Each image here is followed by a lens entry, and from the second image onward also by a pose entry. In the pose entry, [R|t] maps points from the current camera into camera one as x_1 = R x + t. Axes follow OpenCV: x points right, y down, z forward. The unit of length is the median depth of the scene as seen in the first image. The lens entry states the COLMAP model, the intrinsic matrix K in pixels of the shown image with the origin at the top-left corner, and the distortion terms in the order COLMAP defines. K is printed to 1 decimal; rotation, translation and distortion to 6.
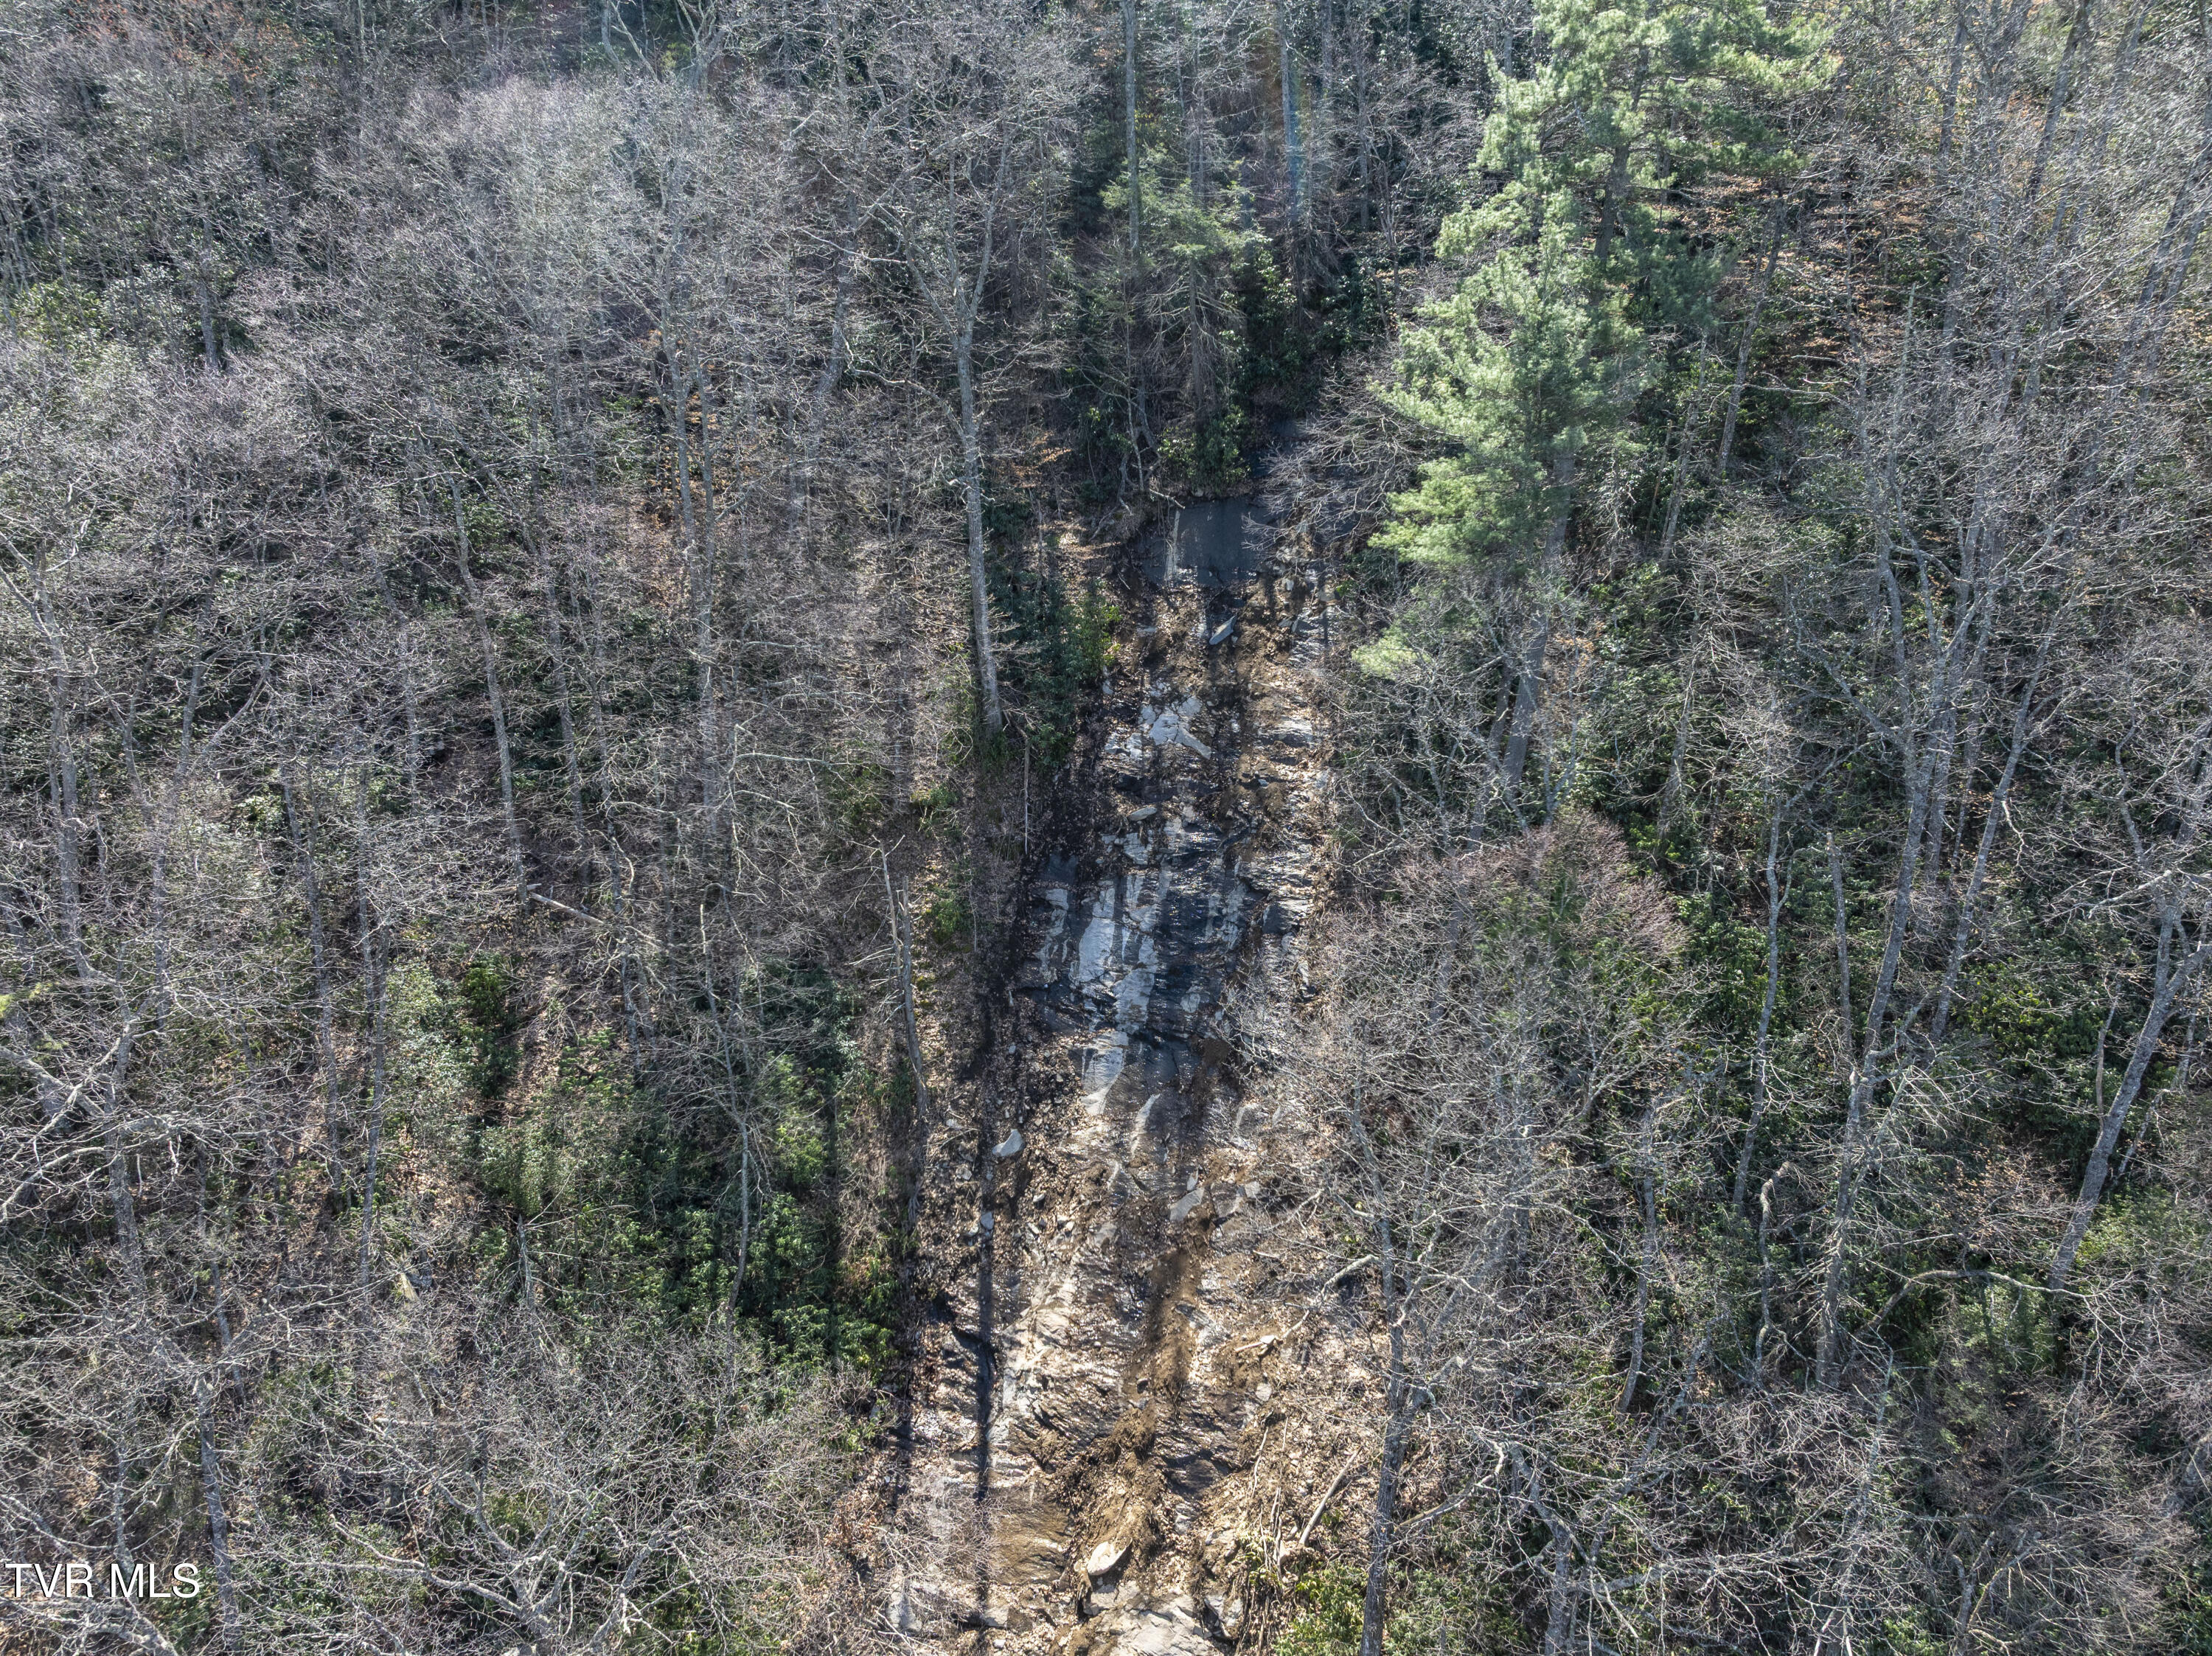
lens RADIAL K [[1552.7, 0, 1110.7], [0, 1552.7, 822.9], [0, 0, 1]] dist [-0.039598, -0.011125]
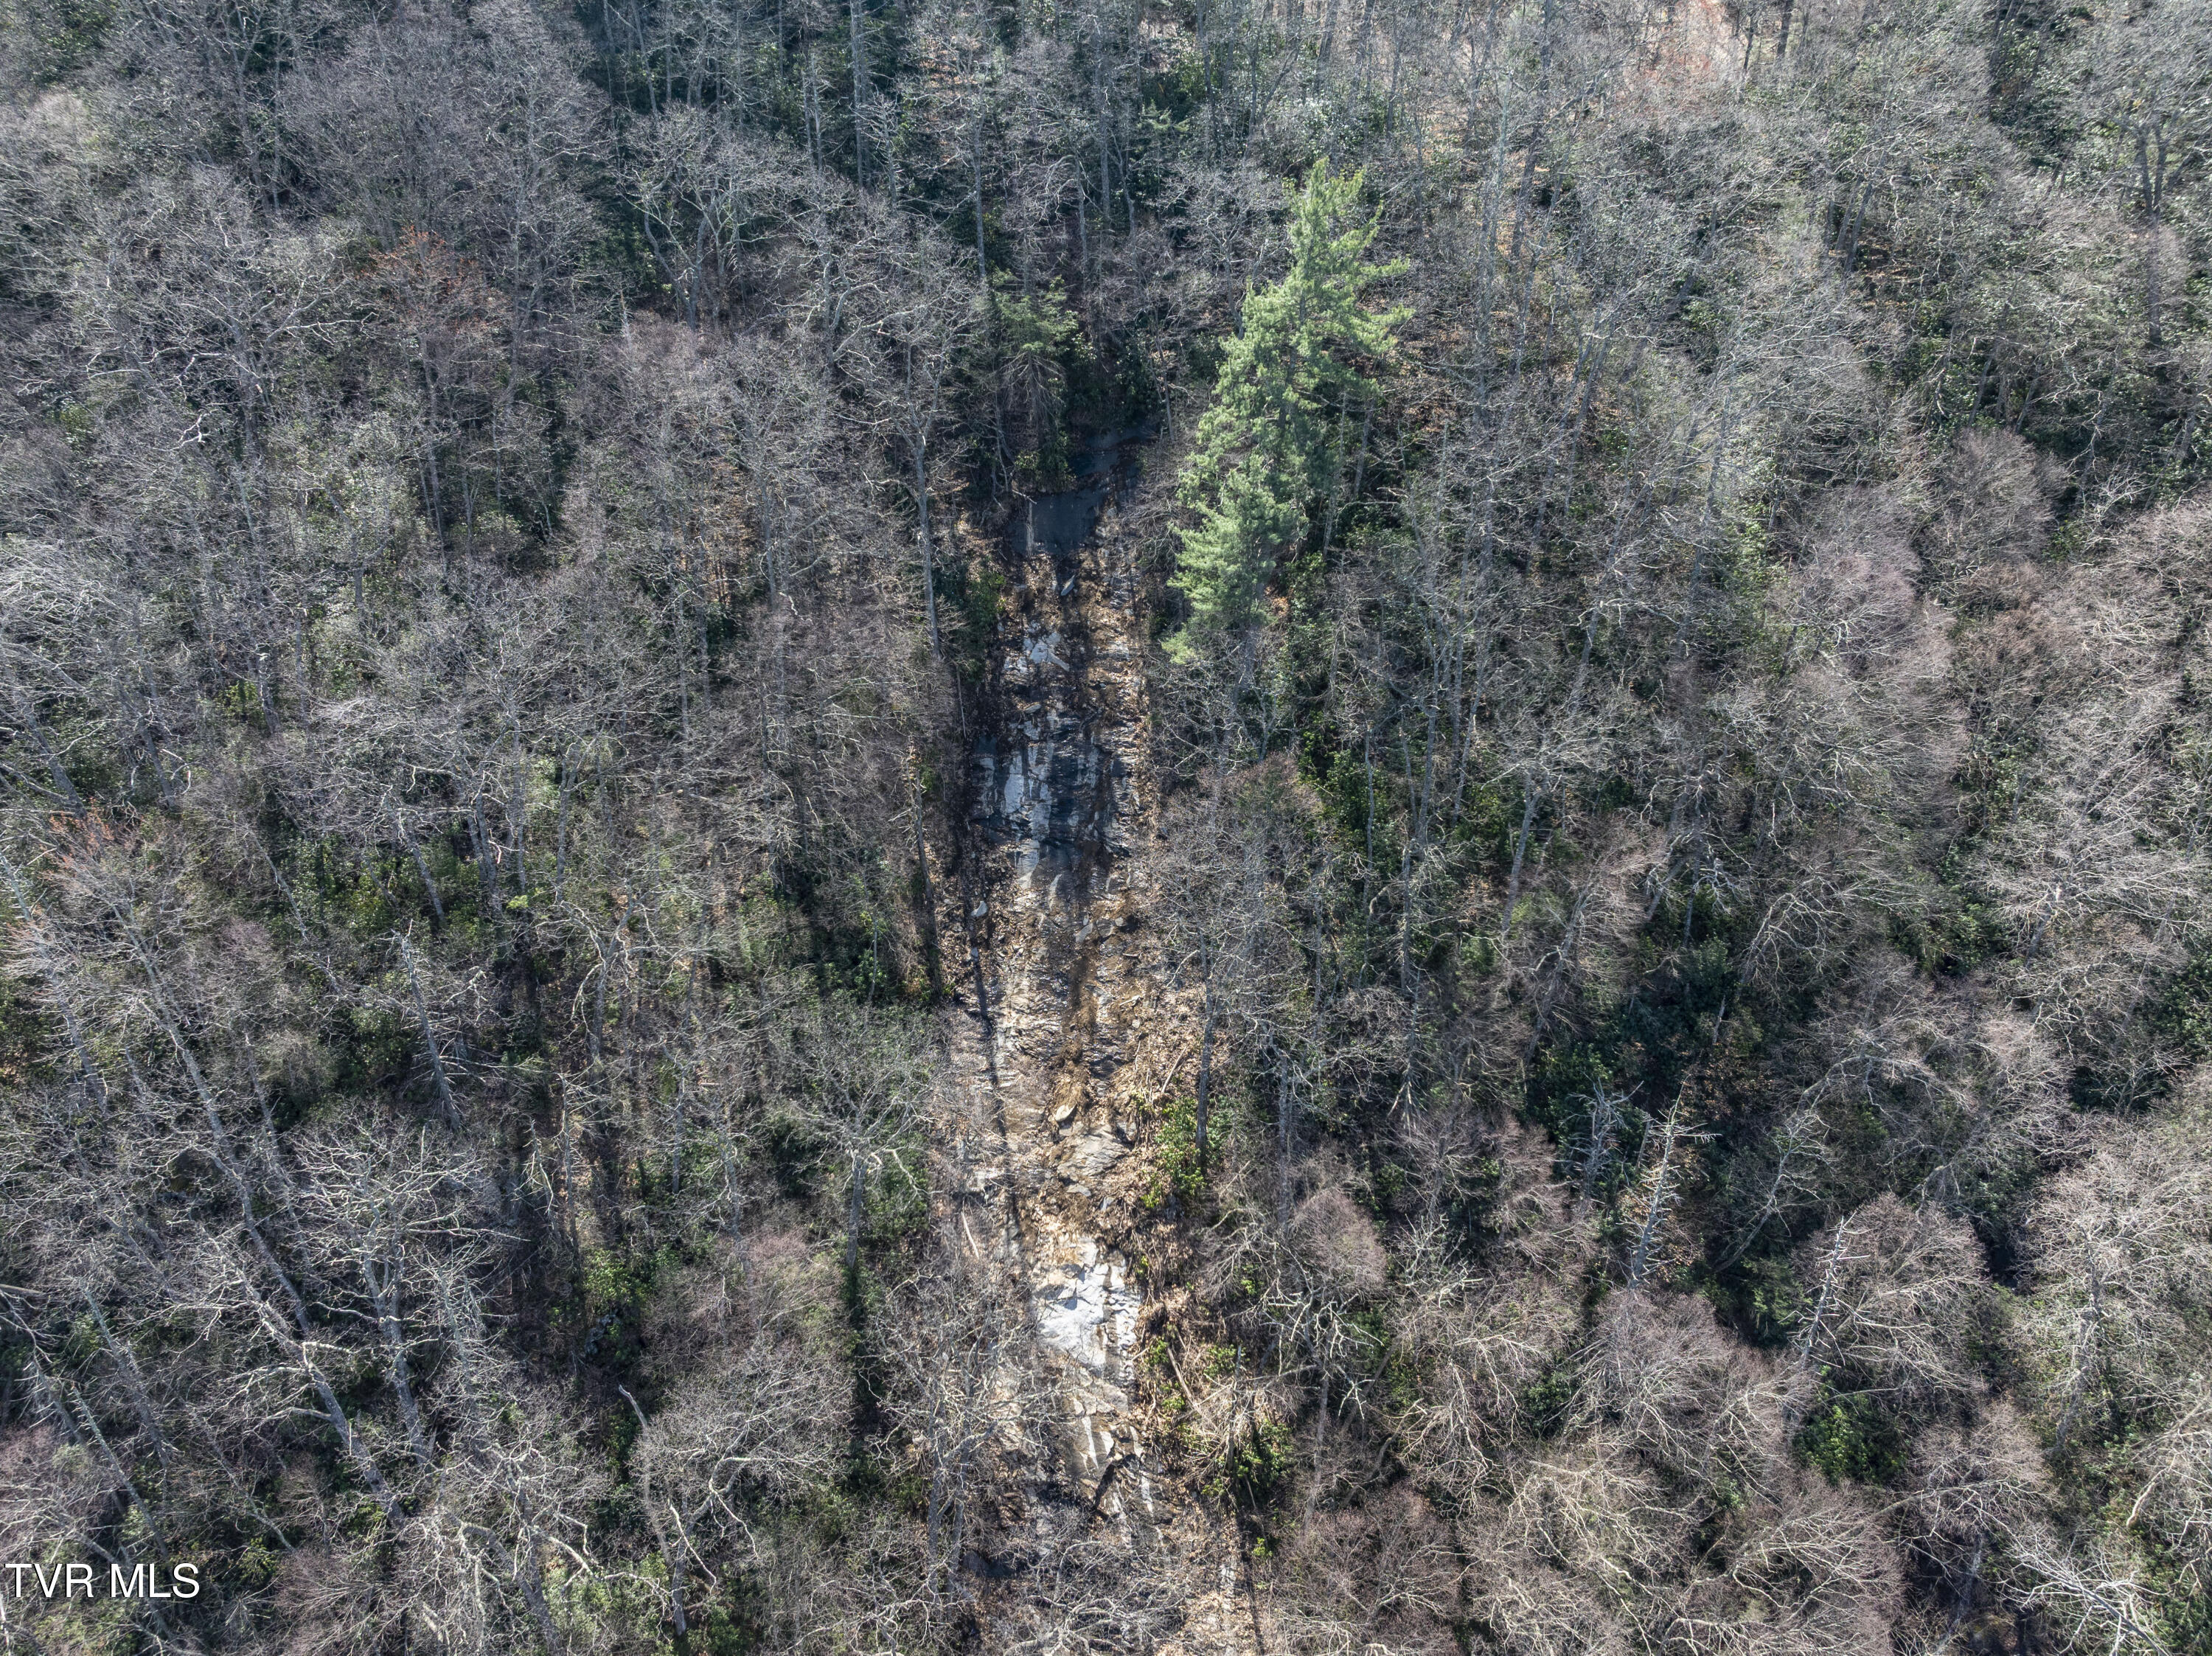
lens RADIAL K [[1552.7, 0, 1110.7], [0, 1552.7, 822.9], [0, 0, 1]] dist [-0.039598, -0.011125]
pose [[0.984050, -0.087655, 0.154795, -0.187175], [0.058377, 0.981106, 0.184455, -0.212042], [-0.168039, -0.172476, 0.970574, -0.743635]]
